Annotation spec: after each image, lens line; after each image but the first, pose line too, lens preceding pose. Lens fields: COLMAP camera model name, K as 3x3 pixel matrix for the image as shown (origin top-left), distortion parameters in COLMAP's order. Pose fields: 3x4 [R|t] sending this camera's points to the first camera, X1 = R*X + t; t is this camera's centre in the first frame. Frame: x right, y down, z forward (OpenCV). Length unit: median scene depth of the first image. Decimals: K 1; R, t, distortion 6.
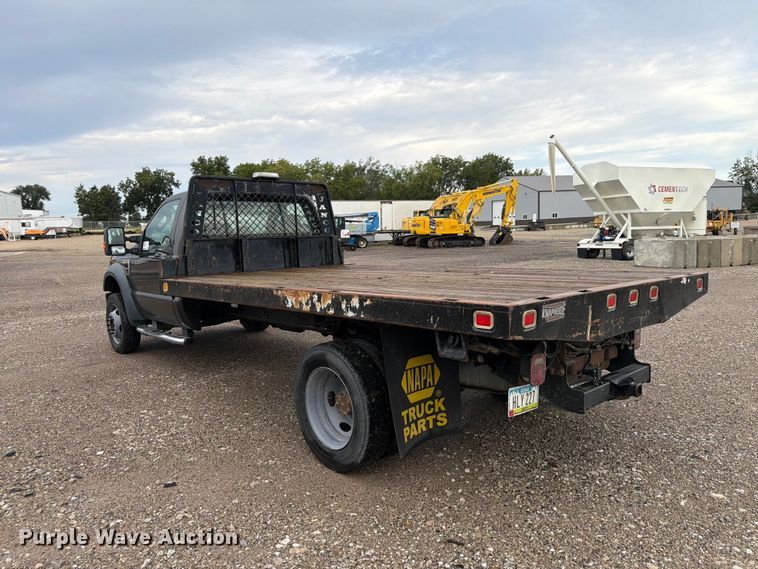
lens RADIAL K [[528.7, 0, 373.9], [0, 528.7, 296.9], [0, 0, 1]] dist [0.078671, -0.107327]
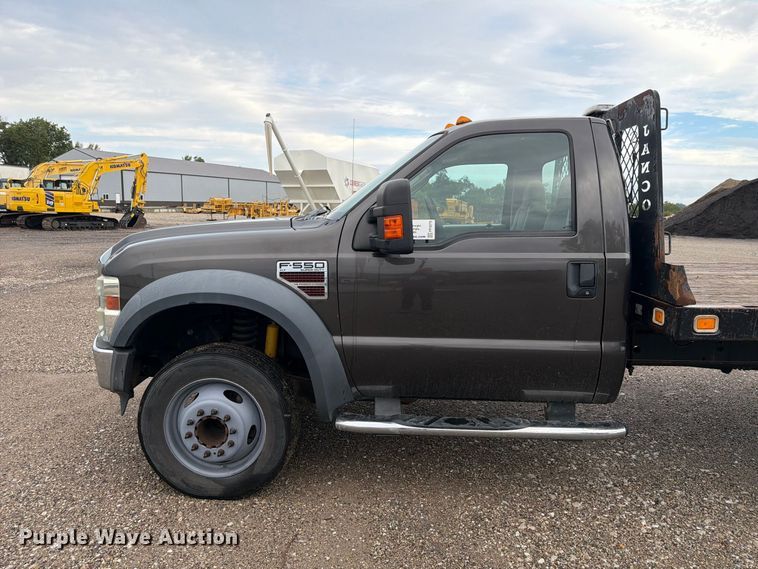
lens RADIAL K [[531.5, 0, 377.7], [0, 531.5, 290.2], [0, 0, 1]] dist [0.072857, -0.106436]
pose [[0.690394, -0.057347, 0.721157, -0.080265], [0.046903, 0.998304, 0.034484, -0.006063], [-0.721912, 0.010017, 0.691913, 0.073612]]
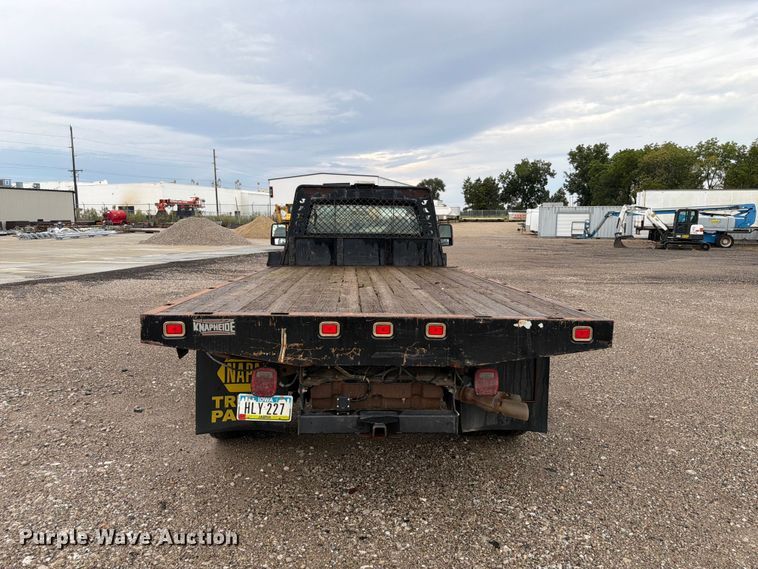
lens RADIAL K [[527.4, 0, 380.5], [0, 527.4, 282.5], [0, 0, 1]] dist [0.076181, -0.102890]
pose [[0.783846, 0.100538, -0.612763, 0.049521], [-0.103788, 0.994136, 0.030345, -0.005152], [0.612221, 0.039811, 0.789684, 0.013572]]
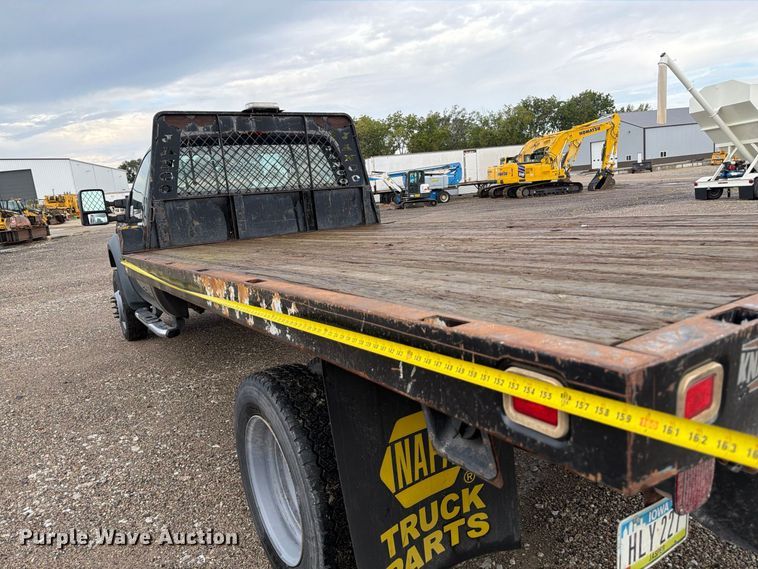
lens RADIAL K [[531.5, 0, 377.7], [0, 531.5, 290.2], [0, 0, 1]] dist [0.072857, -0.106436]
pose [[0.986429, -0.028080, -0.161772, 0.006340], [0.038907, 0.997182, 0.064150, -0.001539], [0.159514, -0.069574, 0.984741, 0.025666]]
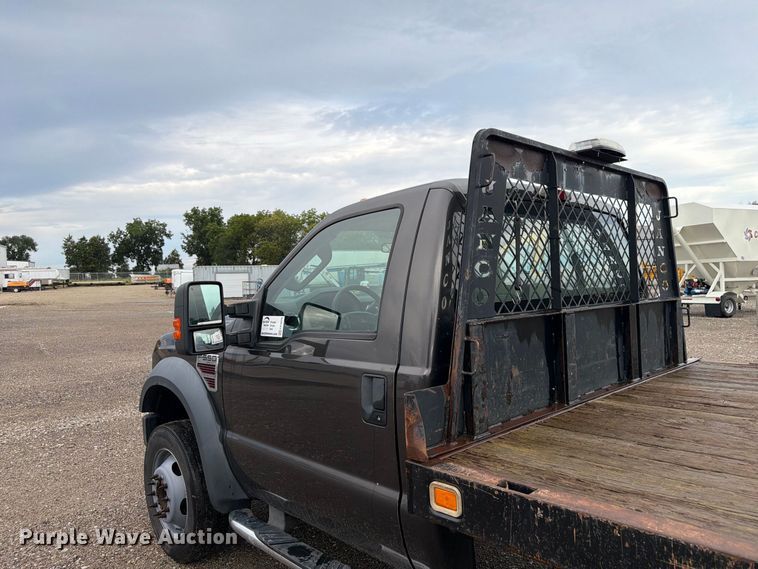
lens RADIAL K [[531.5, 0, 377.7], [0, 531.5, 290.2], [0, 0, 1]] dist [0.072857, -0.106436]
pose [[0.999611, -0.001513, 0.027854, -0.035249], [0.004490, 0.994238, -0.107099, -0.007858], [-0.027532, 0.107182, 0.993858, 0.058039]]
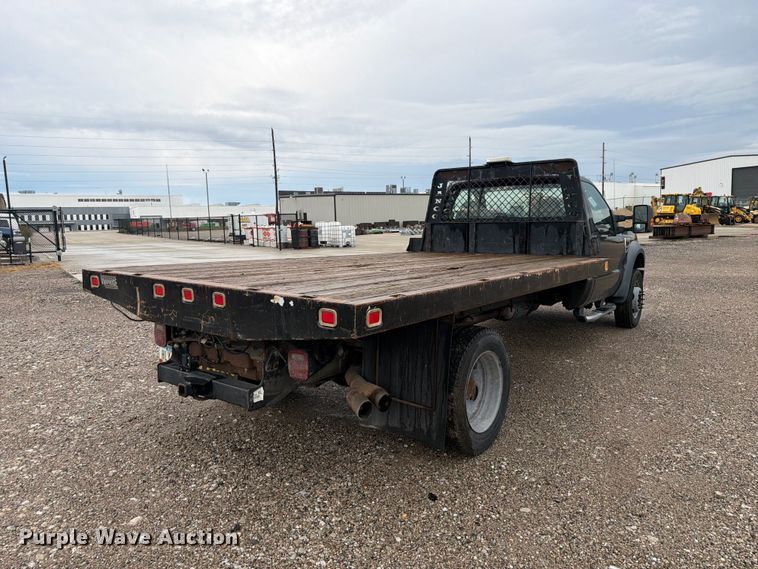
lens RADIAL K [[527.4, 0, 380.5], [0, 527.4, 282.5], [0, 0, 1]] dist [0.076181, -0.102890]
pose [[0.194167, 0.135481, -0.971568, 0.072011], [-0.113765, 0.986844, 0.114875, -0.008363], [0.974349, 0.088226, 0.207026, 0.055049]]
